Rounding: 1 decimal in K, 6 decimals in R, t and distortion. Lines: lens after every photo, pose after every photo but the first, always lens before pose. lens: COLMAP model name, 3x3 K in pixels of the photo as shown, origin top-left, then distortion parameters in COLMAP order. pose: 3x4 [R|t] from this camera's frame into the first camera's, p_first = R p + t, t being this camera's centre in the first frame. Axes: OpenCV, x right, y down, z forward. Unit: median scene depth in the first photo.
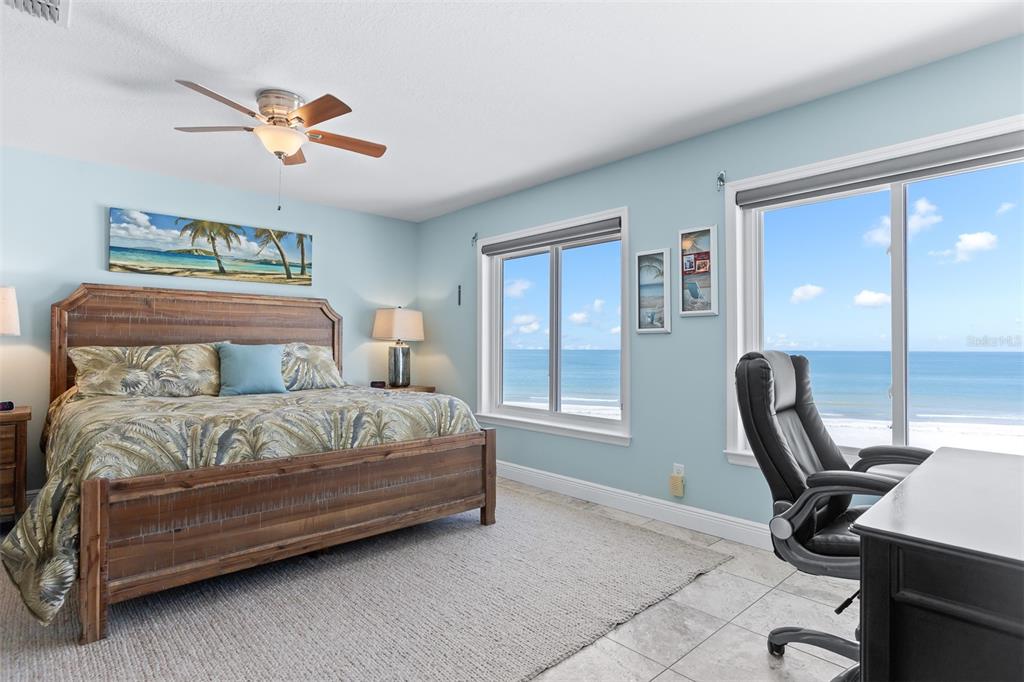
lens RADIAL K [[522.9, 0, 512.0], [0, 522.9, 341.0], [0, 0, 1]] dist [-0.042134, 0.032430]
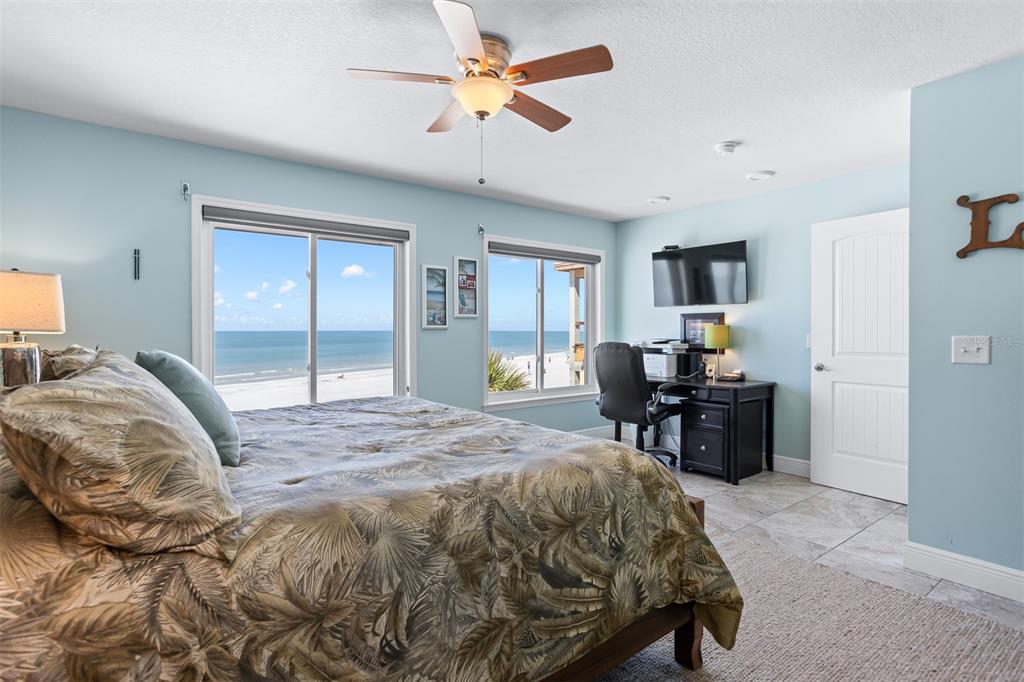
lens RADIAL K [[522.9, 0, 512.0], [0, 522.9, 341.0], [0, 0, 1]] dist [-0.042134, 0.032430]
pose [[0.113691, -0.007655, 0.993487, -1.073459], [-0.005243, 0.999952, 0.008305, 0.003760], [-0.993502, -0.006153, 0.113646, 0.697254]]
